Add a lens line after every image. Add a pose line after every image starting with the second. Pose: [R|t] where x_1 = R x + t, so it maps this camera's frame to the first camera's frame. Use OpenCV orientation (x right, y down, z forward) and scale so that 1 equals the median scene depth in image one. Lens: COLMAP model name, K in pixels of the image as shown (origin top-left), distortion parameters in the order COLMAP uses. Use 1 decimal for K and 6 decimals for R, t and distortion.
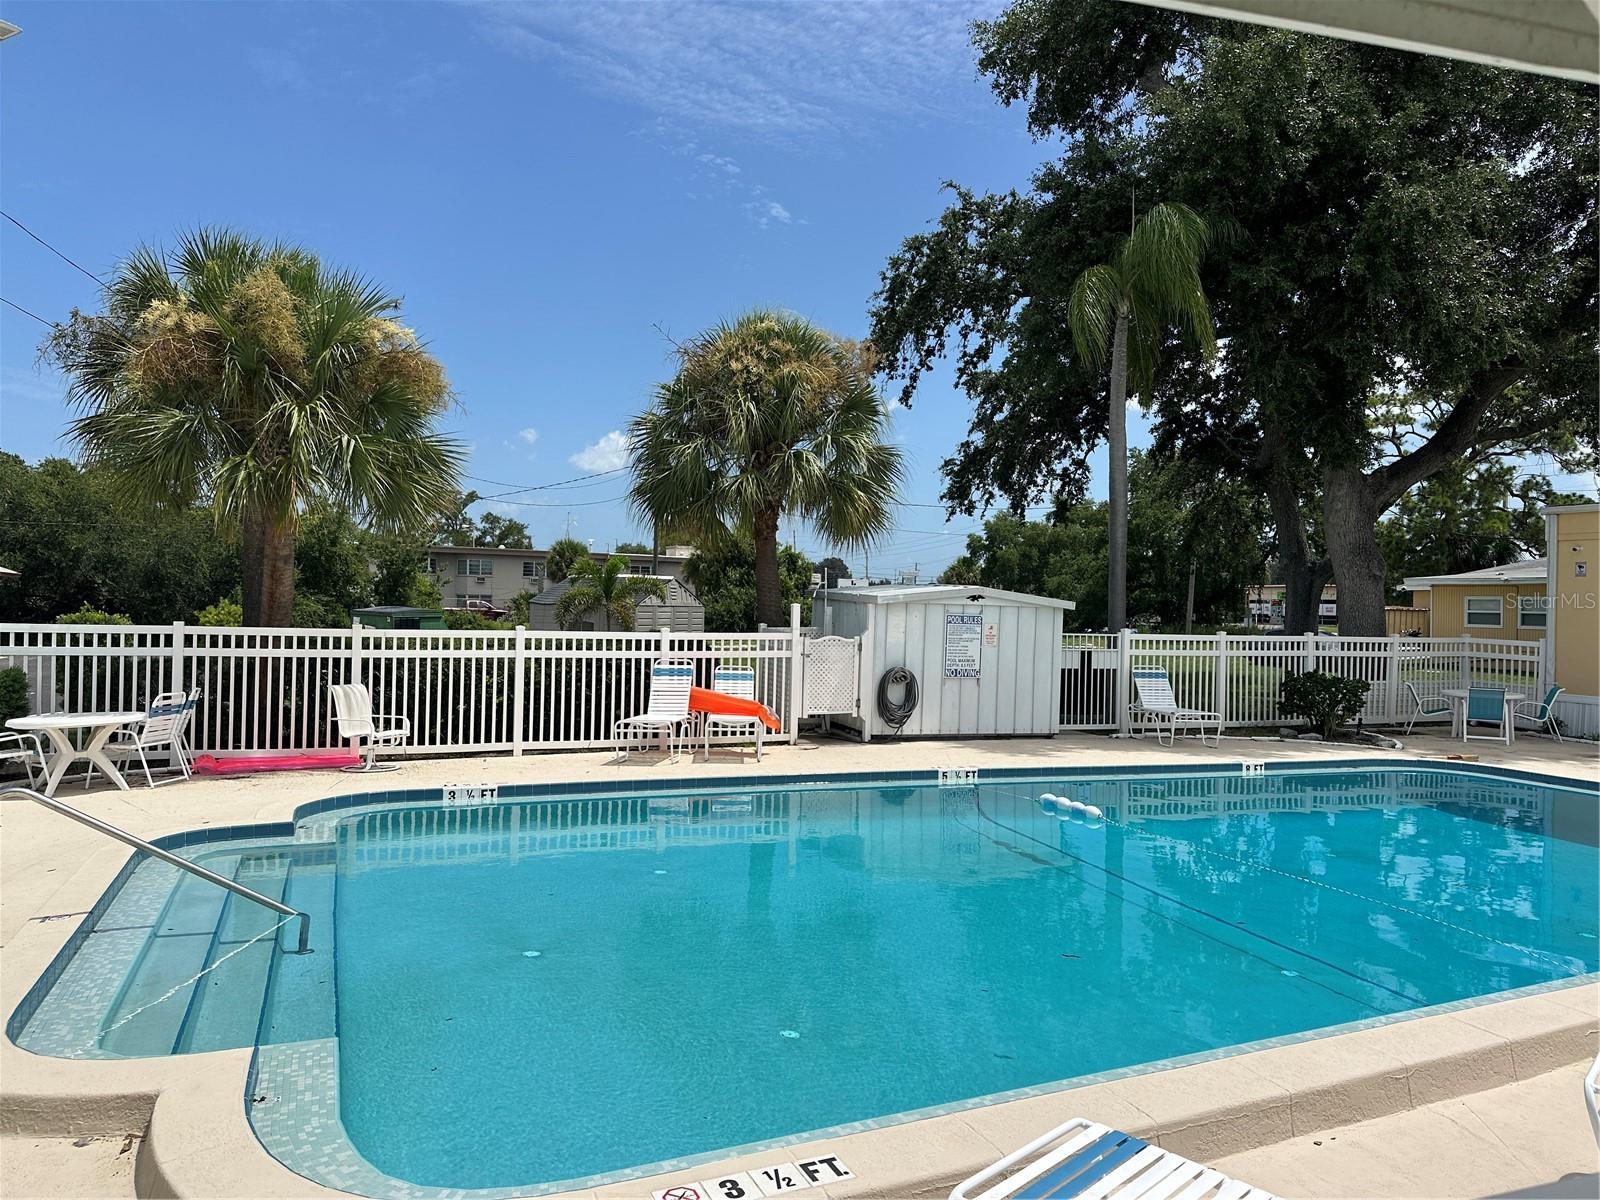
lens RADIAL K [[1135.2, 0, 800.0], [0, 1135.2, 593.4], [0, 0, 1]] dist [0.095960, -0.128552]
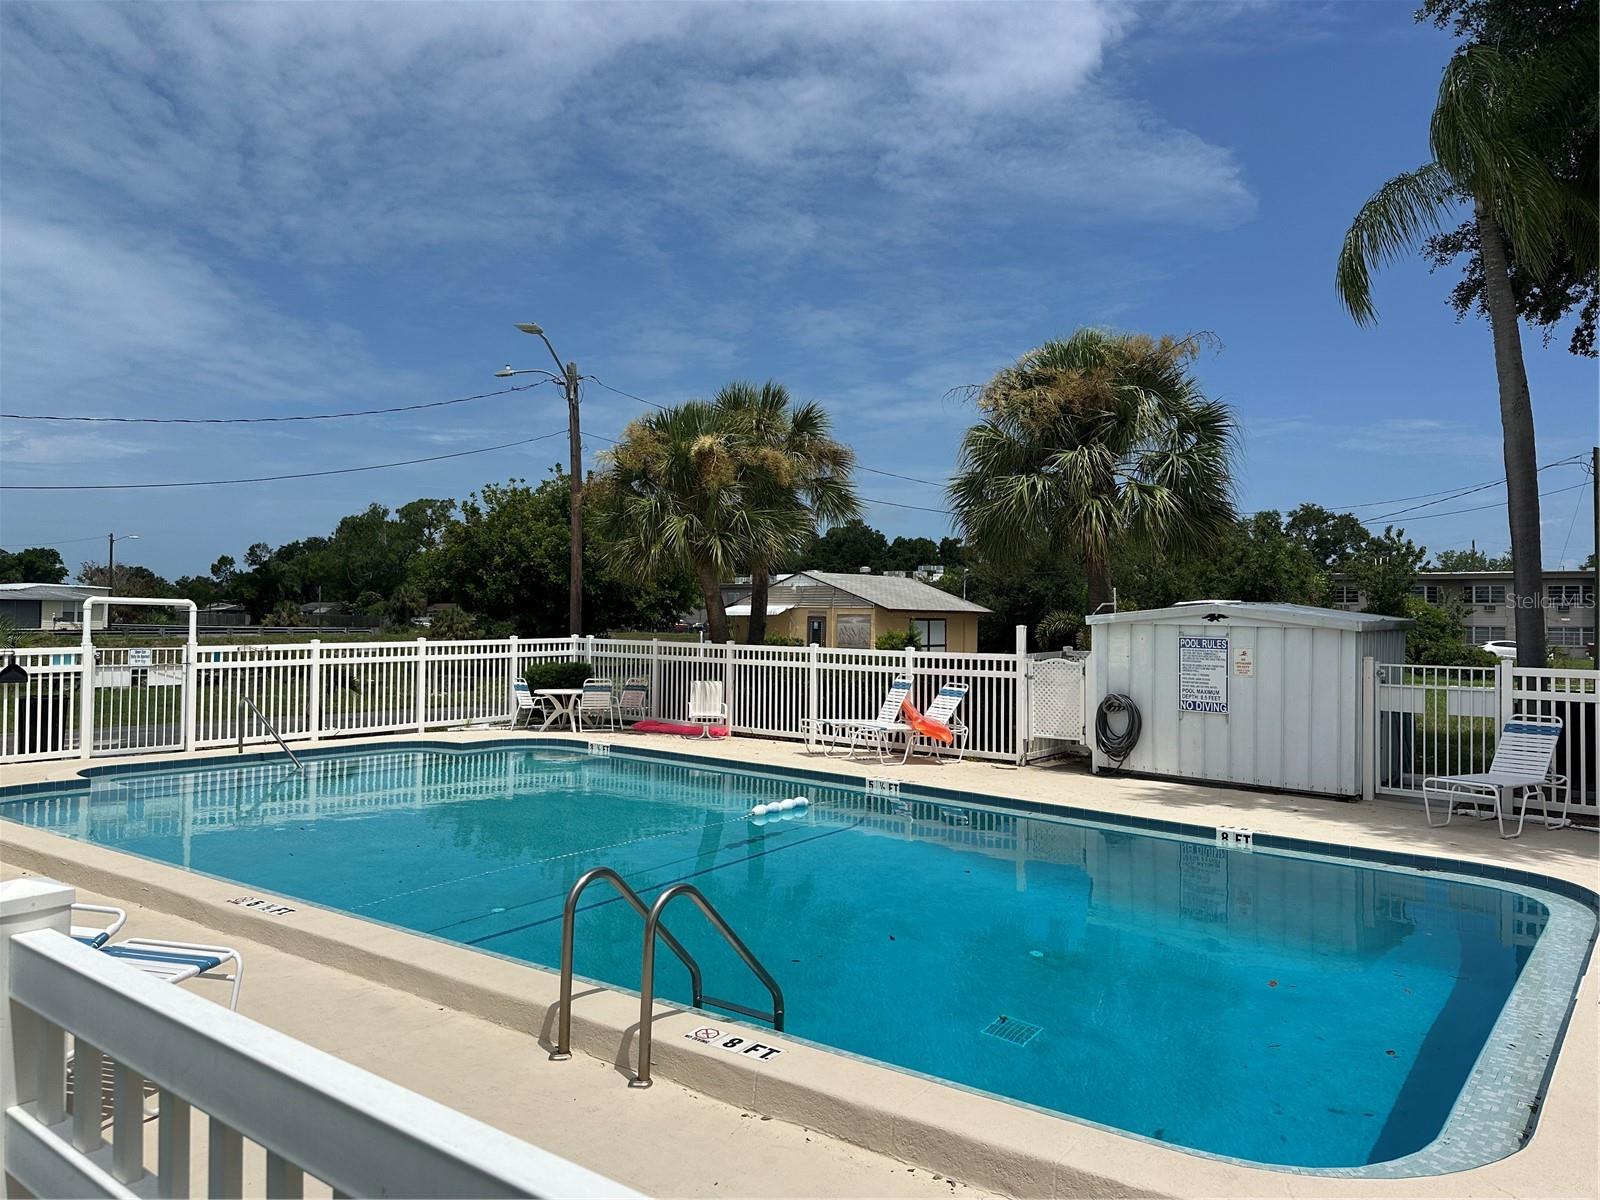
lens RADIAL K [[1135.2, 0, 800.0], [0, 1135.2, 593.4], [0, 0, 1]] dist [0.095960, -0.128552]
pose [[0.450638, -0.036474, -0.891962, 0.754623], [-0.000208, 0.999161, -0.040962, 0.020909], [0.892707, 0.018645, 0.450252, 0.343540]]
